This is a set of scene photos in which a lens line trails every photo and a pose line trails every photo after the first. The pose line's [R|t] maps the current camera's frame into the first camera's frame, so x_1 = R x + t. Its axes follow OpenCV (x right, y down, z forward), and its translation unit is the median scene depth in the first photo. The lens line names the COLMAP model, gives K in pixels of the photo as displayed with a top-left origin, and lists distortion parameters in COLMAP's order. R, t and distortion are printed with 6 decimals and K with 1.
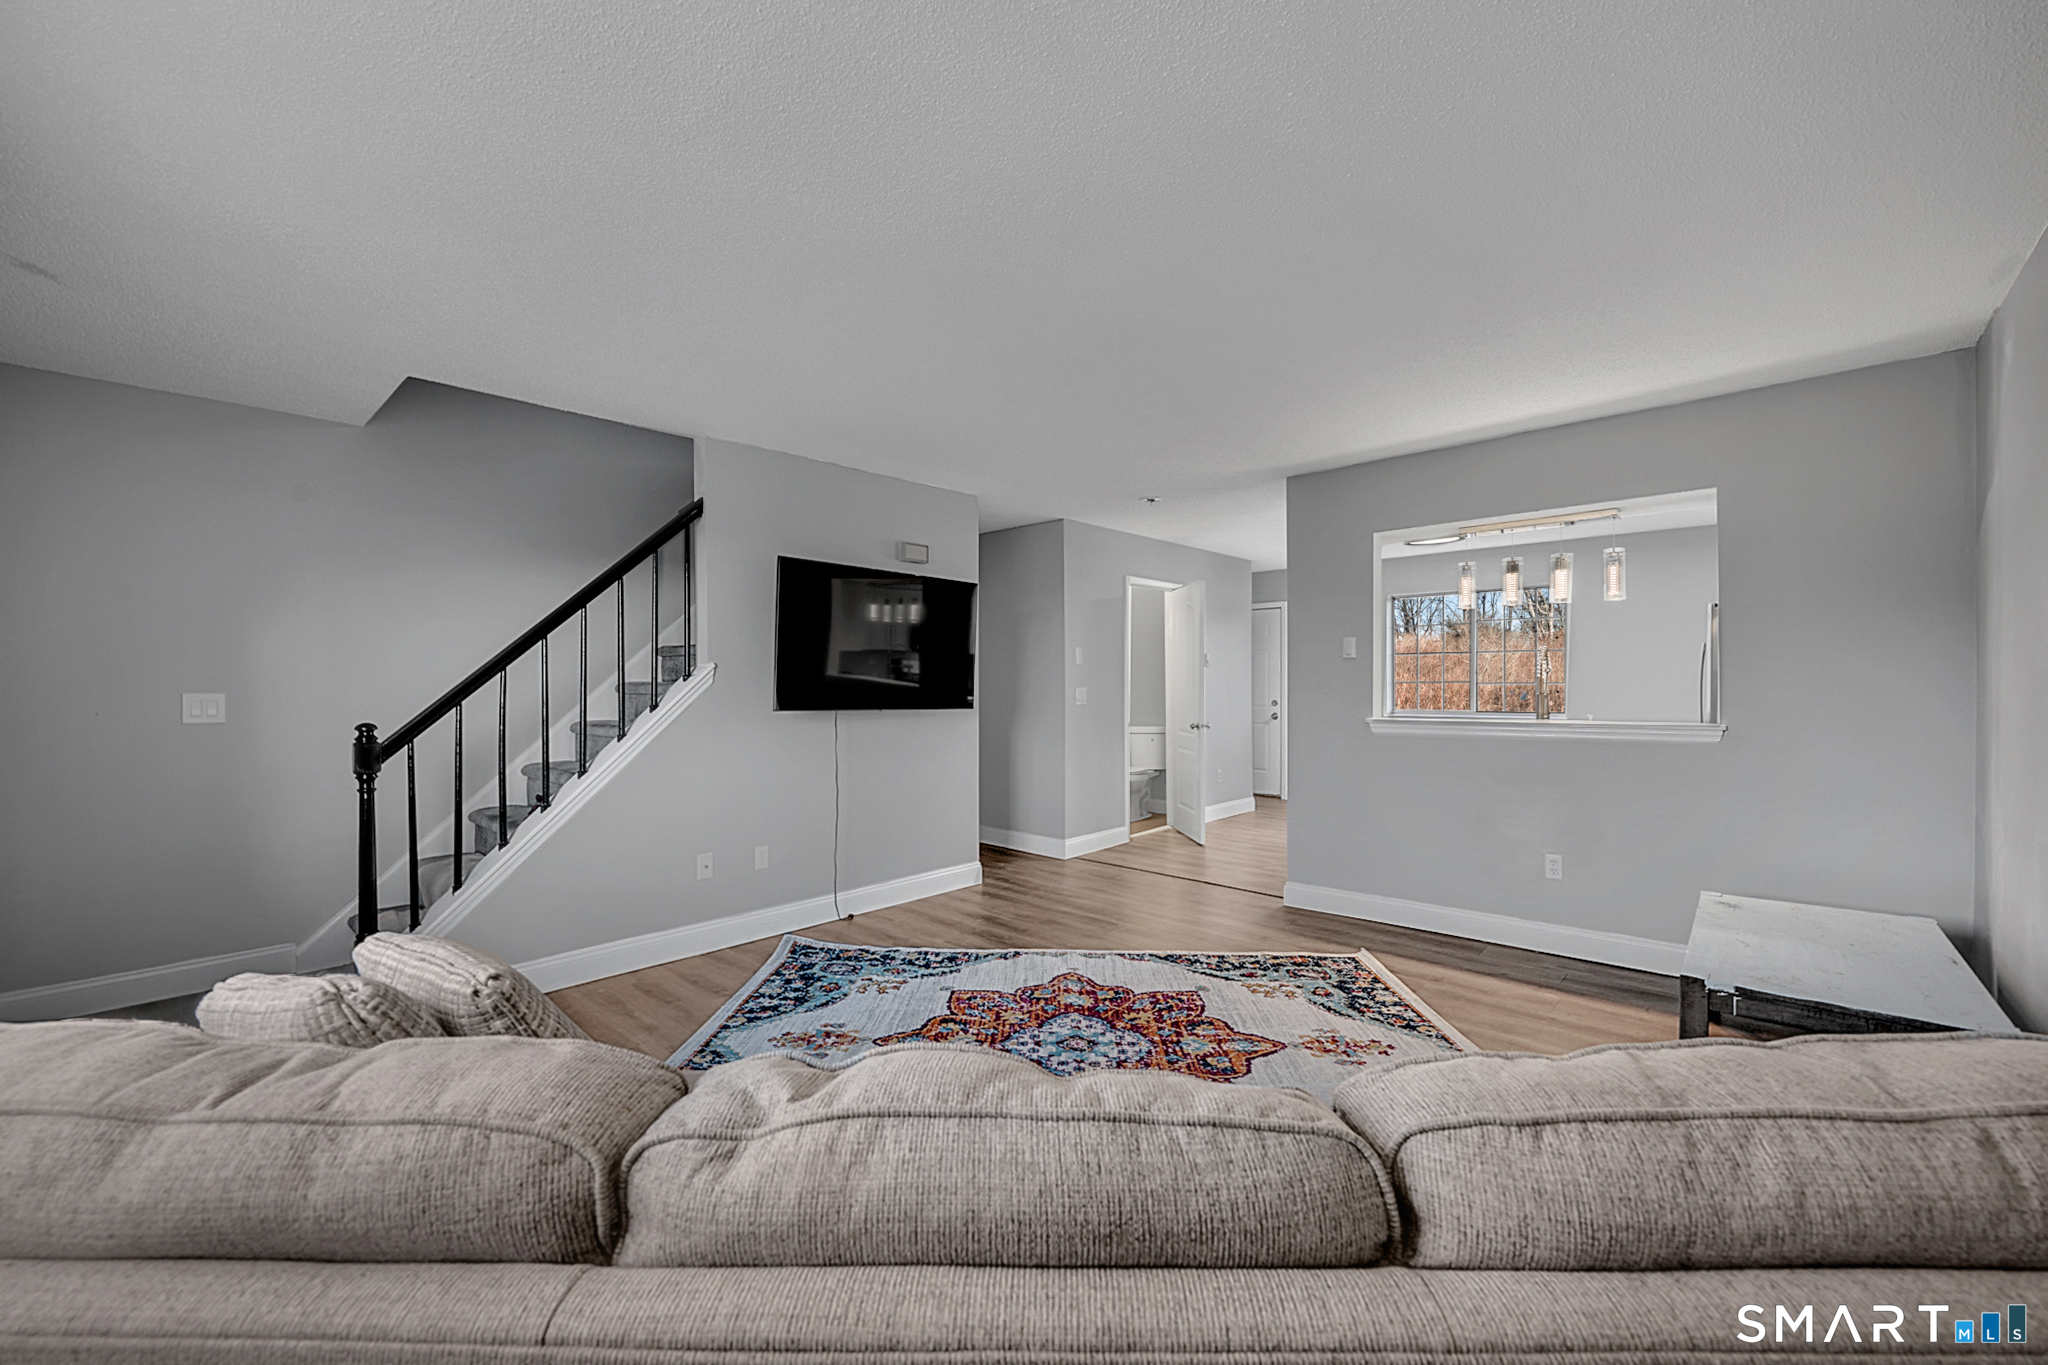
lens RADIAL K [[826.2, 0, 1027.7], [0, 826.2, 688.3], [0, 0, 1]] dist [-0.000774, -0.000111]
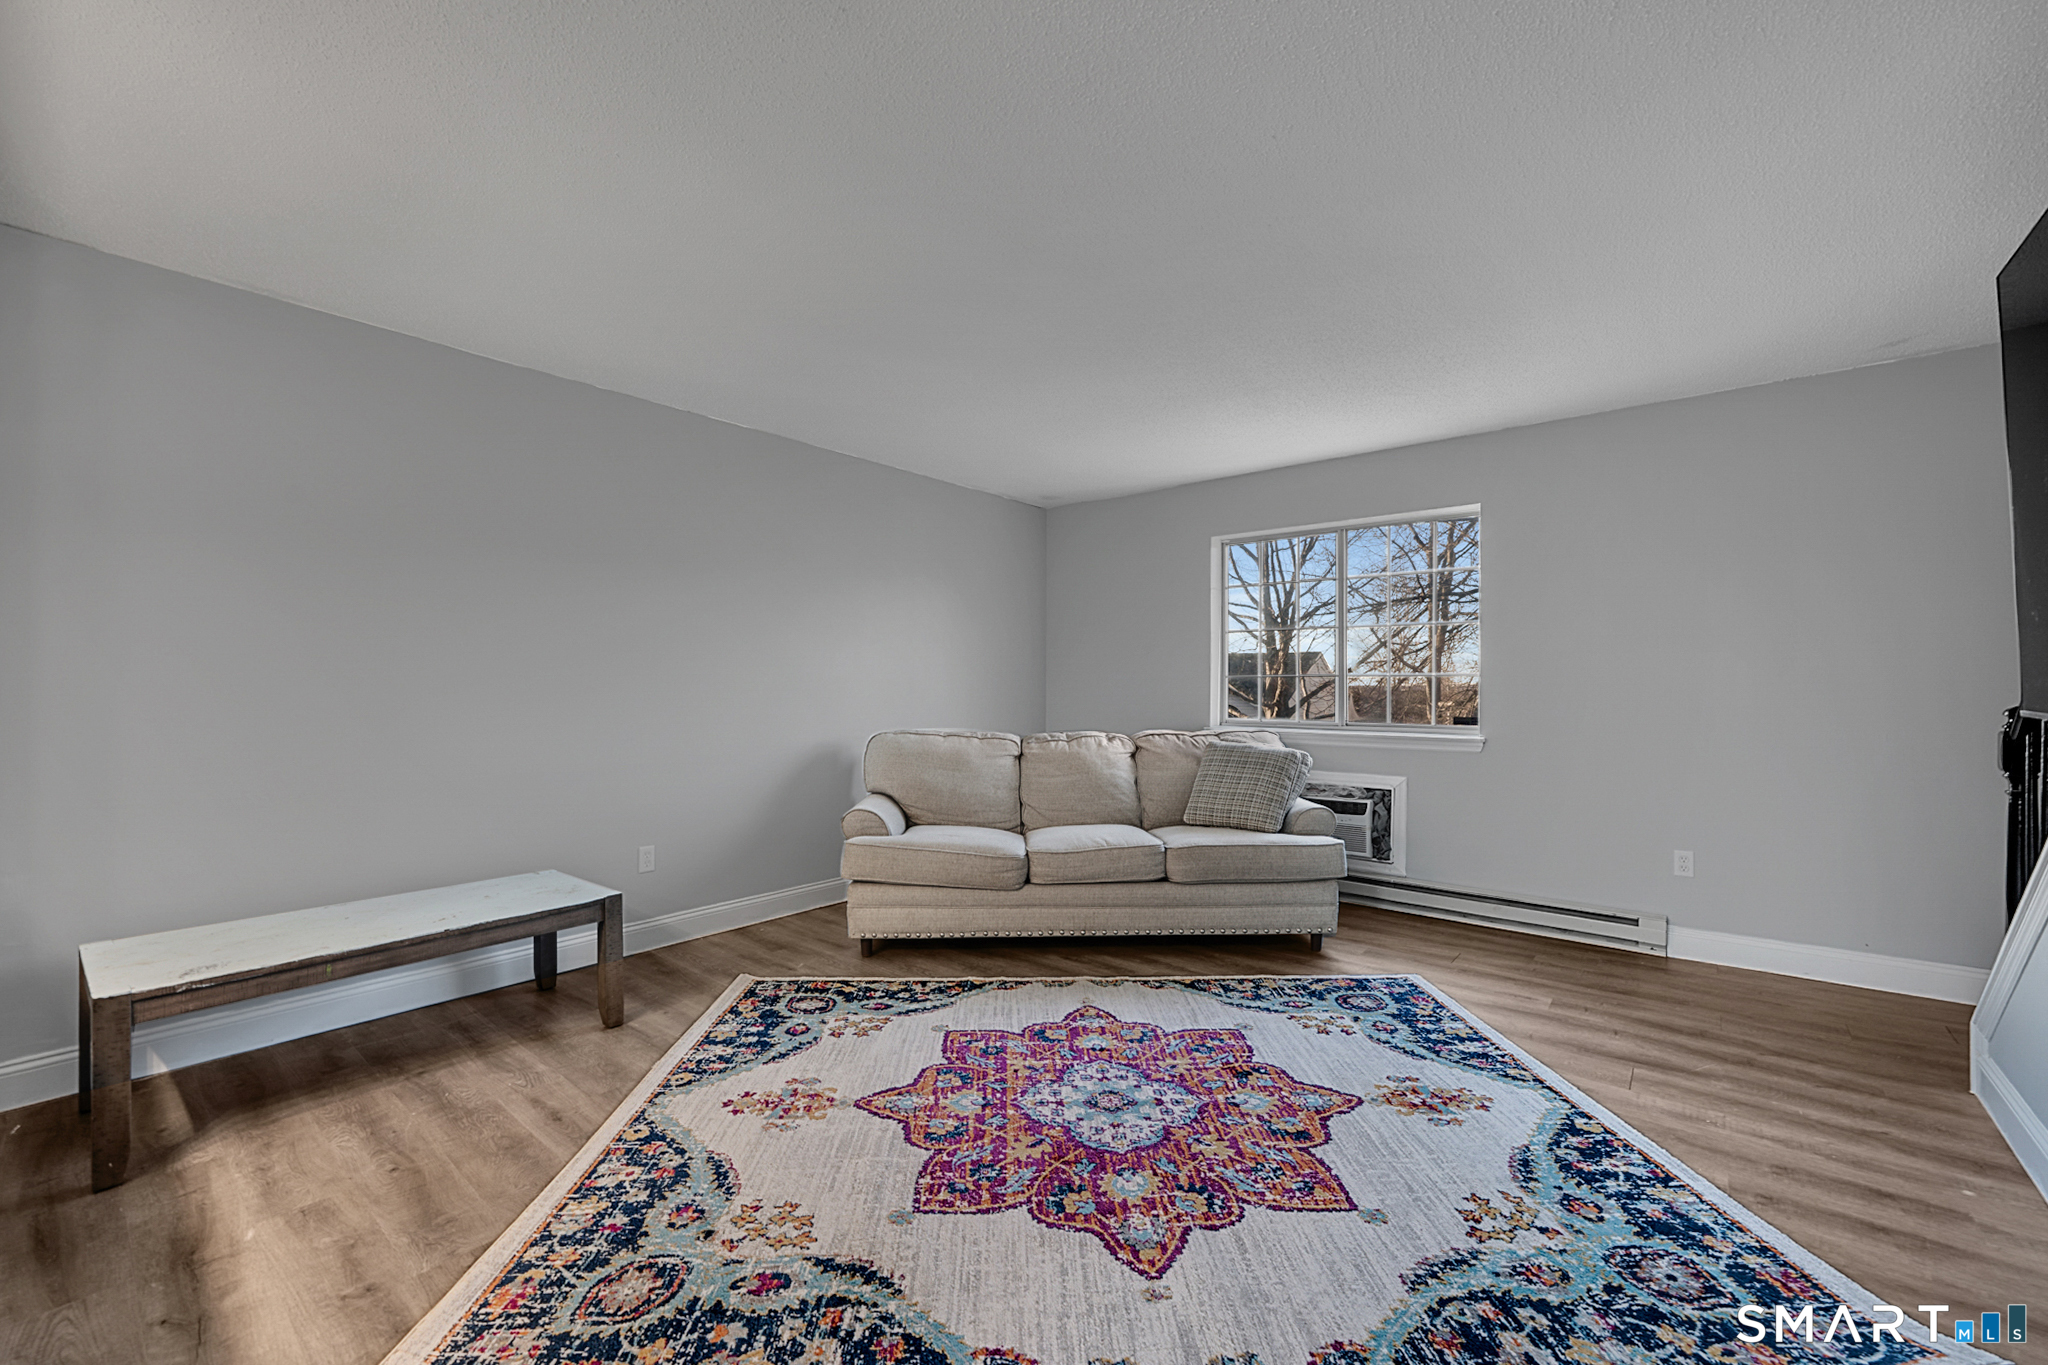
lens RADIAL K [[826.2, 0, 1027.7], [0, 826.2, 688.3], [0, 0, 1]] dist [-0.000774, -0.000111]
pose [[-0.998420, 0.002002, -0.056152, 0.167919], [0.001668, 0.999981, 0.005987, 0.017247], [0.056163, 0.005884, -0.998404, 1.628972]]
